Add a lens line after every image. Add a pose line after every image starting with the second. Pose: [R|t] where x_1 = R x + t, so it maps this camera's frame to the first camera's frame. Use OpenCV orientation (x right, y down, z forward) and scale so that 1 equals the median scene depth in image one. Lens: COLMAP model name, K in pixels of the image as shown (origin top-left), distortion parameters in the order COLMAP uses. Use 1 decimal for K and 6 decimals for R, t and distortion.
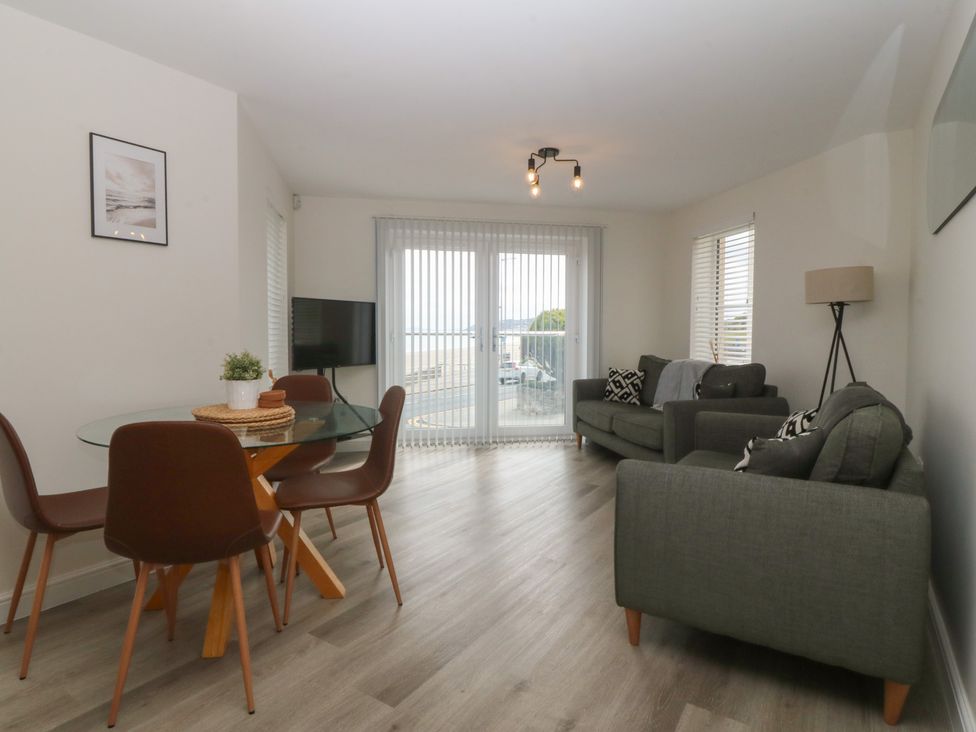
lens RADIAL K [[581.9, 0, 487.2], [0, 581.9, 360.0], [0, 0, 1]] dist [-0.018857, -0.000561]
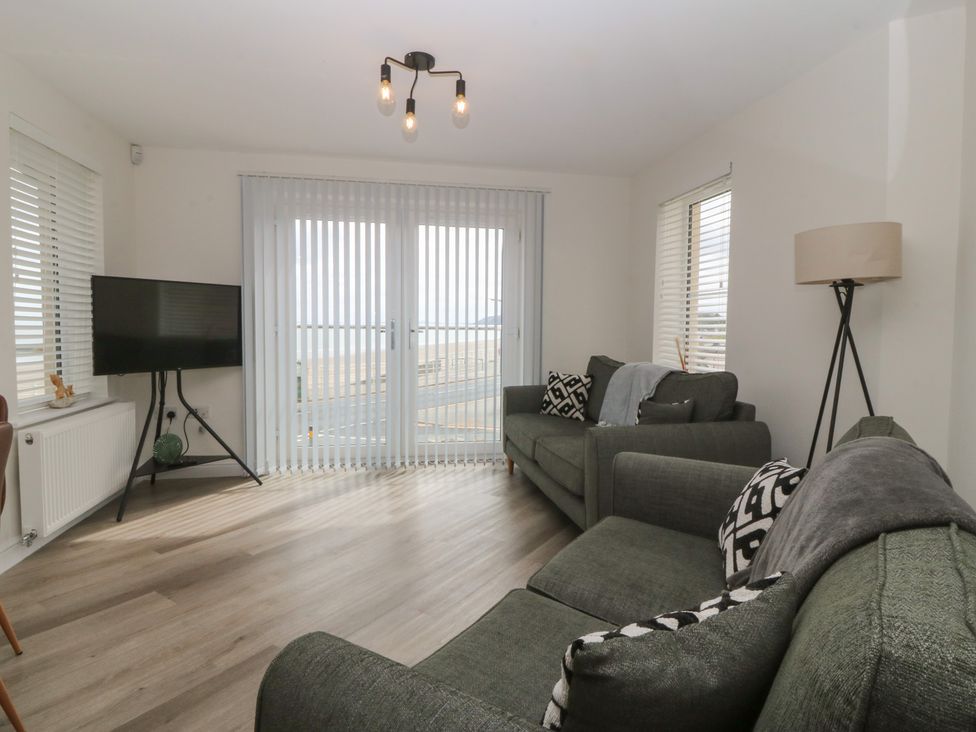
lens RADIAL K [[581.9, 0, 487.2], [0, 581.9, 360.0], [0, 0, 1]] dist [-0.018857, -0.000561]
pose [[0.999918, 0.006975, -0.010731, 0.140865], [-0.006859, 0.999918, 0.010837, -0.010331], [0.010806, -0.010762, 0.999884, 0.228957]]
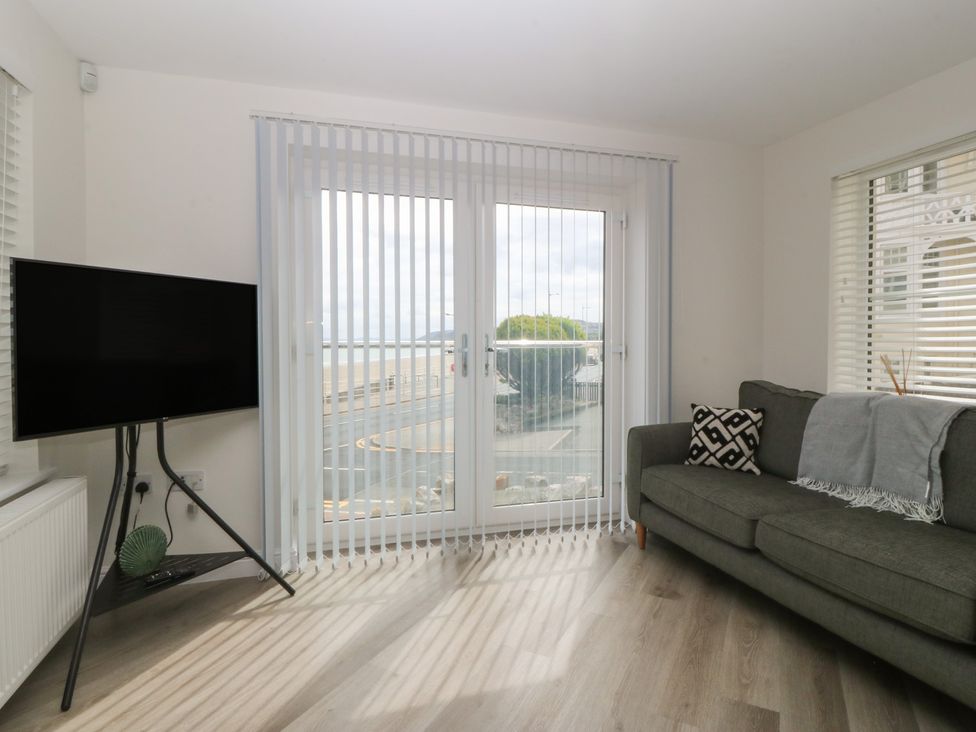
lens RADIAL K [[567.7, 0, 488.0], [0, 567.7, 366.0], [0, 0, 1]] dist [-0.035002, 0.000254]
pose [[0.996088, -0.010483, 0.087742, -0.035797], [0.011102, 0.999917, -0.006560, -0.023186], [-0.087666, 0.007508, 0.996122, 0.492358]]
